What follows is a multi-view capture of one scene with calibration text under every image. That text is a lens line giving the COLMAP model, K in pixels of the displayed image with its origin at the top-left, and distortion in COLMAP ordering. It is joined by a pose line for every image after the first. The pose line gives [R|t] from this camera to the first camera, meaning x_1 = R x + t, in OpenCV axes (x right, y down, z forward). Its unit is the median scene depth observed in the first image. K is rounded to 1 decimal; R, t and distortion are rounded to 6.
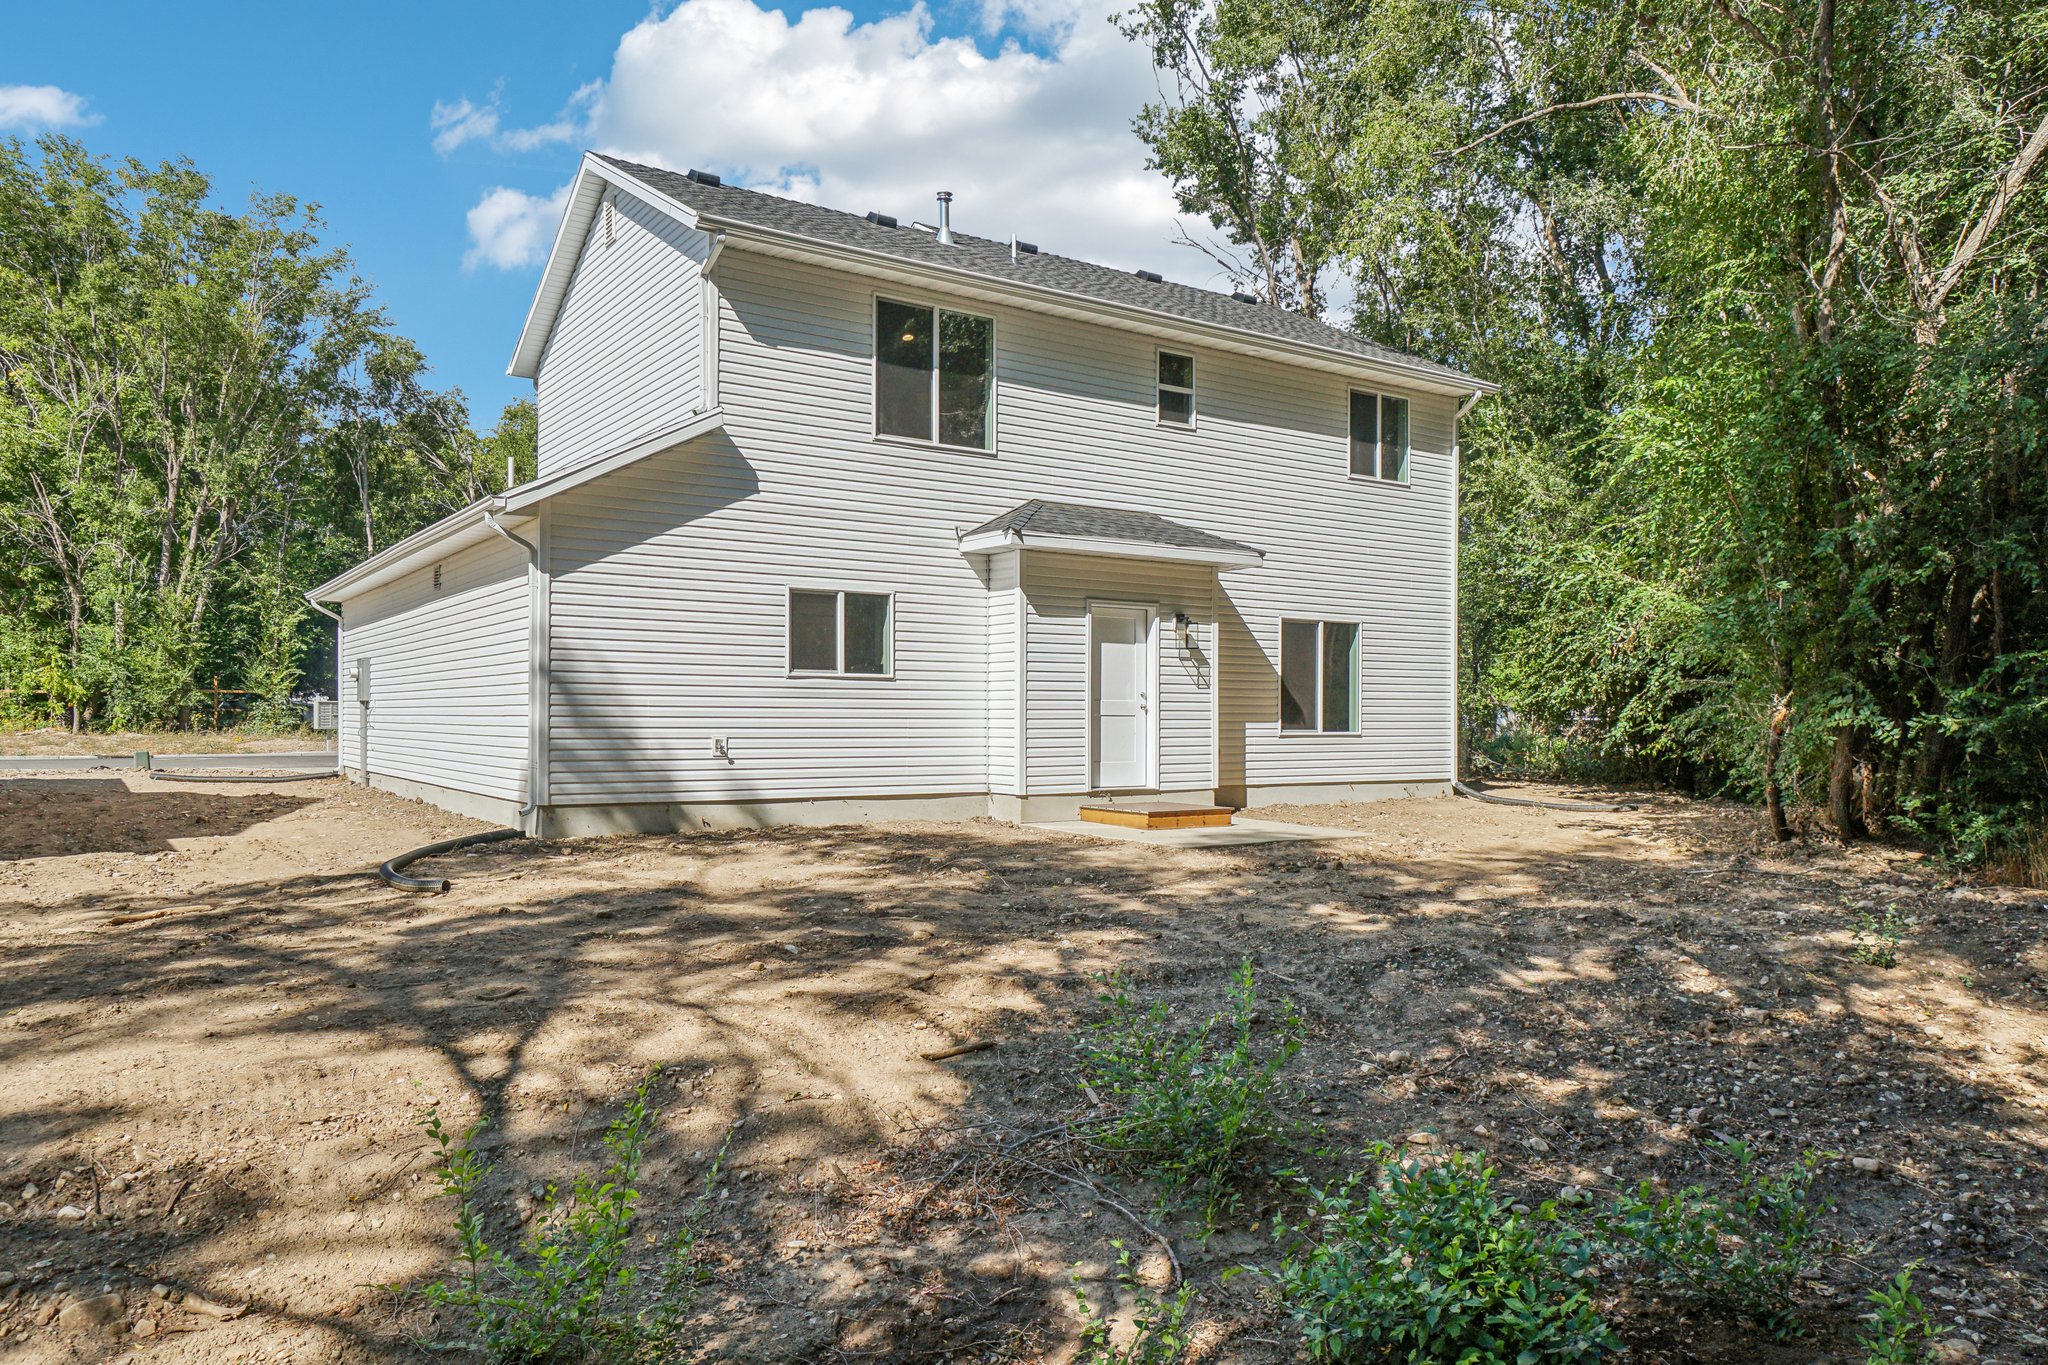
lens RADIAL K [[1337.6, 0, 1039.8], [0, 1337.6, 688.2], [0, 0, 1]] dist [0.025573, -0.016818]
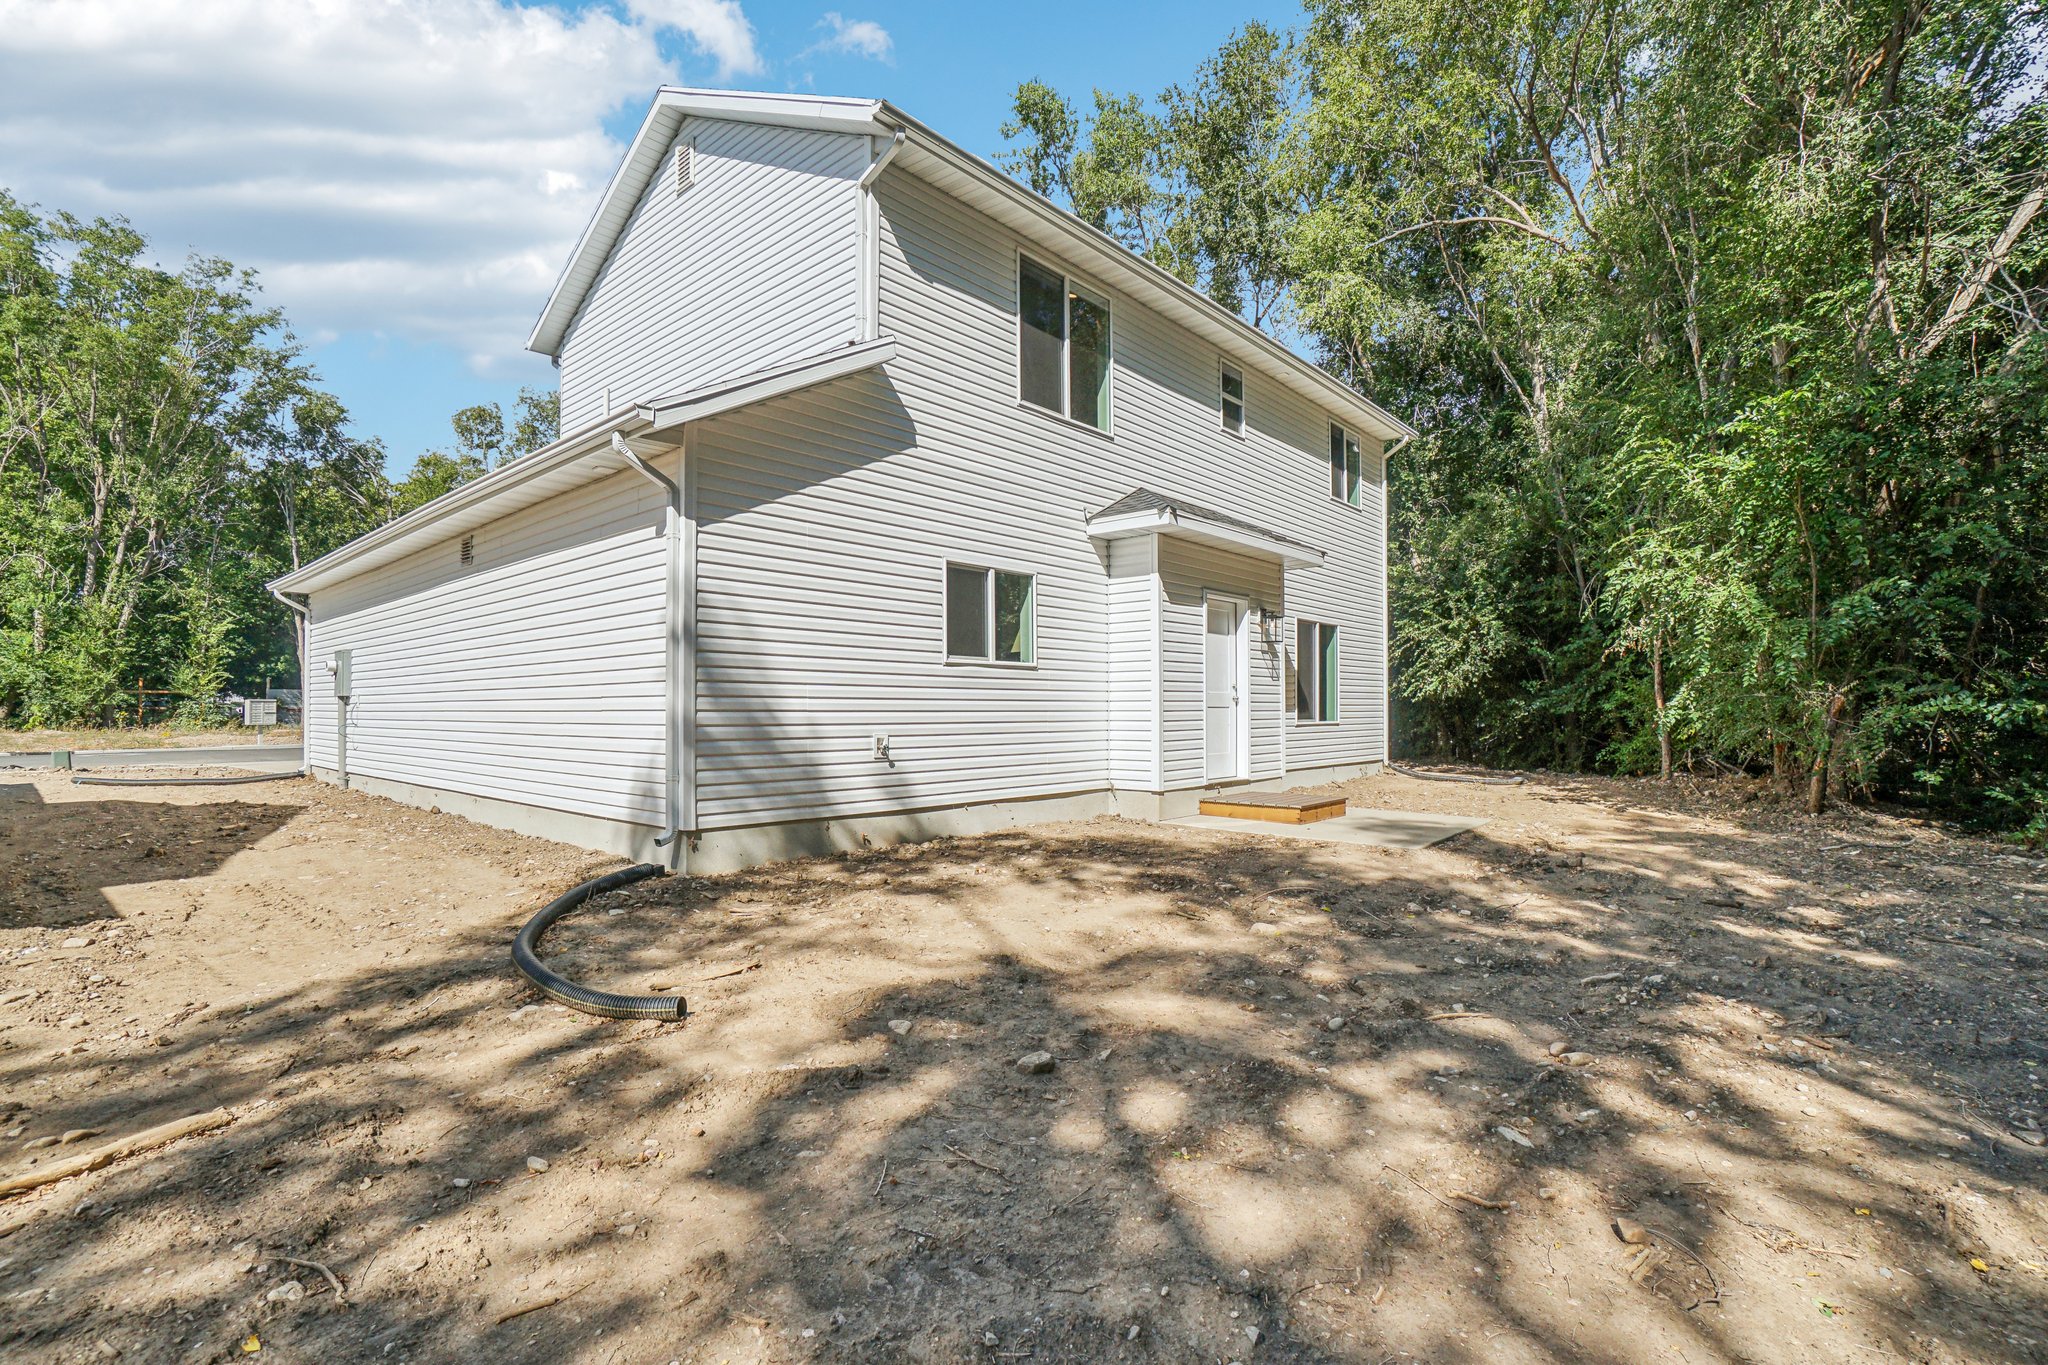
lens RADIAL K [[927.9, 0, 1034.4], [0, 927.9, 674.1], [0, 0, 1]] dist [-0.037922, 0.011468]
pose [[0.972452, 0.002882, 0.233085, -0.192233], [0.001418, 0.999832, -0.018278, 0.006560], [-0.233098, 0.018105, 0.972285, 0.289055]]
